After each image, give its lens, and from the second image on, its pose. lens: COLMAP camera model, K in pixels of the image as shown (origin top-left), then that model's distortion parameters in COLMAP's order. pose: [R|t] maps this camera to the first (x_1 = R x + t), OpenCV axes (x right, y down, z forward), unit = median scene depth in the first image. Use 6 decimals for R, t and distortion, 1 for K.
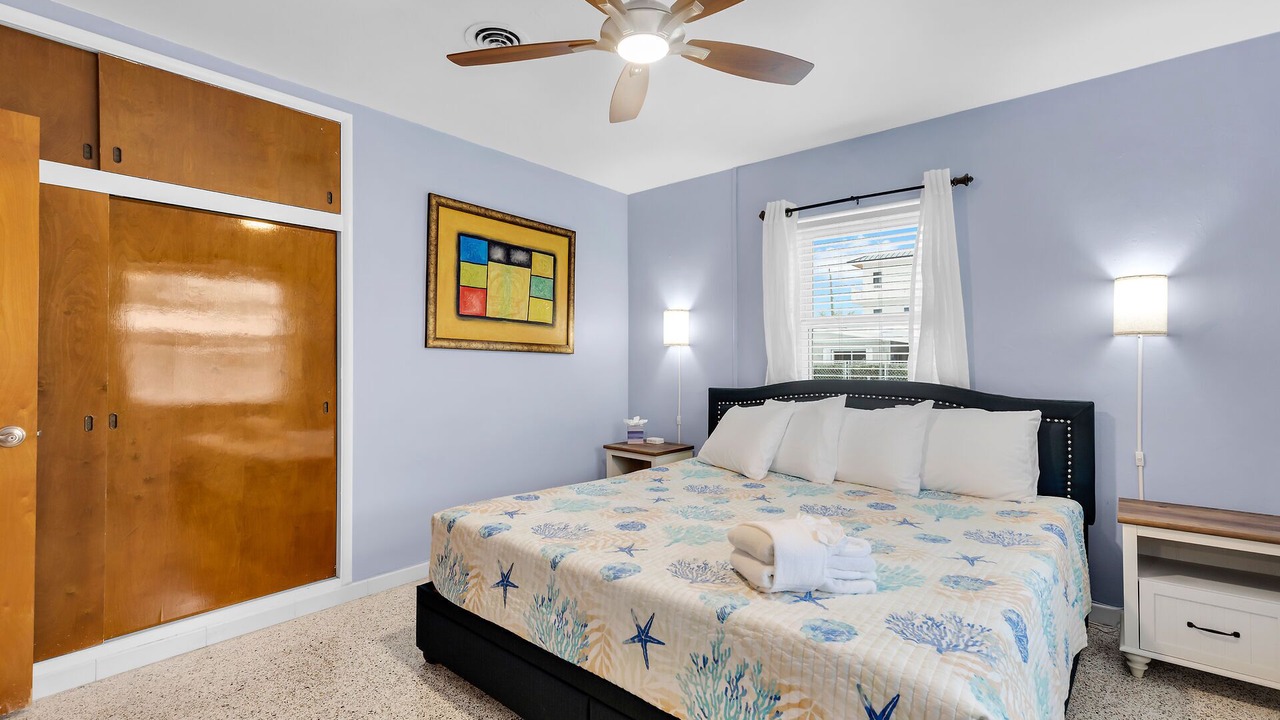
lens RADIAL K [[576.5, 0, 636.6], [0, 576.5, 357.7], [0, 0, 1]] dist [0.006889, -0.002134]
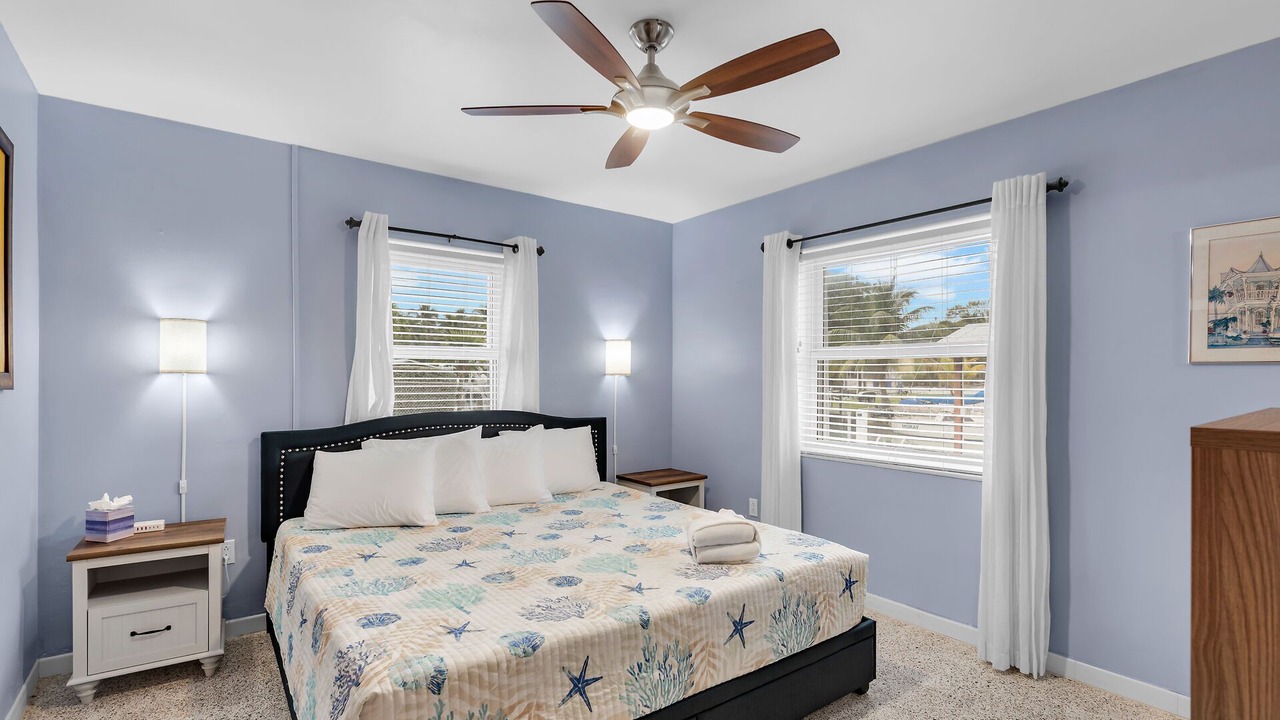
lens RADIAL K [[608.9, 0, 648.0], [0, 608.9, 369.8], [0, 0, 1]] dist [-0.006114, 0.000136]
pose [[0.203049, 0.012043, 0.979095, -0.704488], [-0.011057, 0.999889, -0.010006, -0.033052], [-0.979106, -0.008794, 0.203160, 0.490875]]
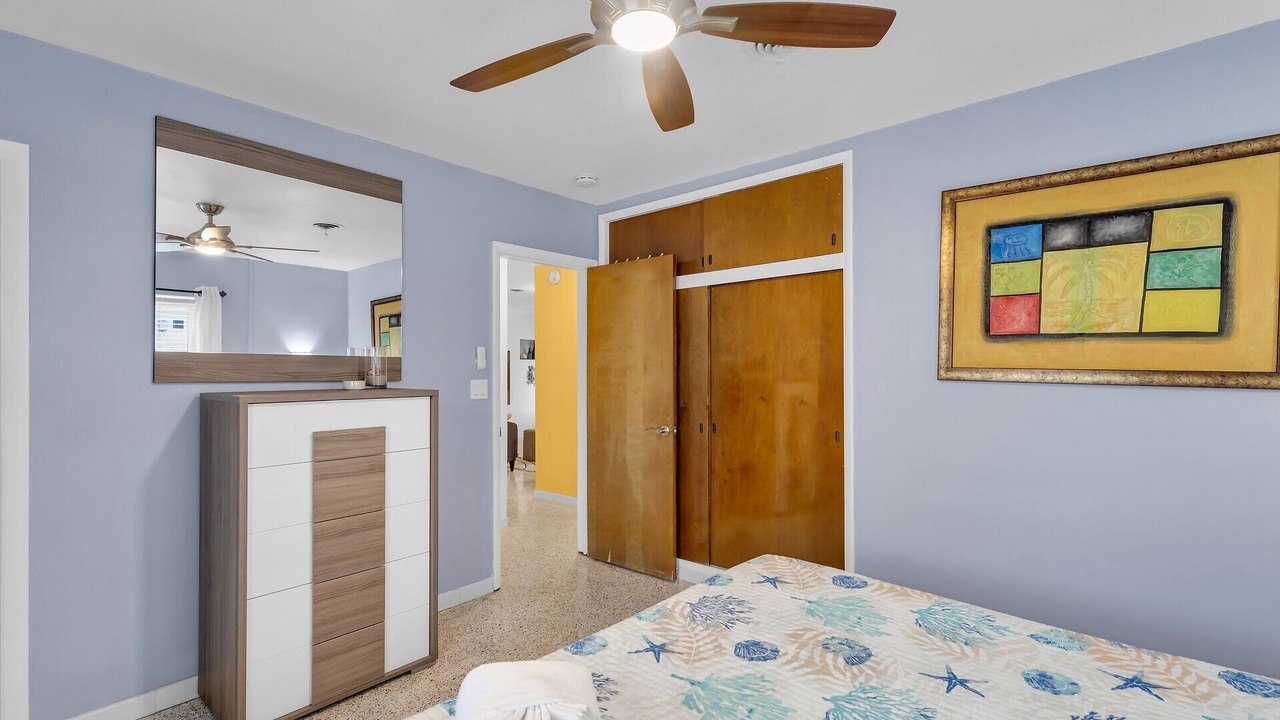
lens RADIAL K [[576.5, 0, 640.2], [0, 576.5, 368.7], [0, 0, 1]] dist [0.006889, -0.002134]
pose [[-0.015843, 0.000983, -0.999874, 0.521008], [0.013780, 0.999905, 0.000765, -0.044069], [0.999780, -0.013766, -0.015855, 0.641117]]
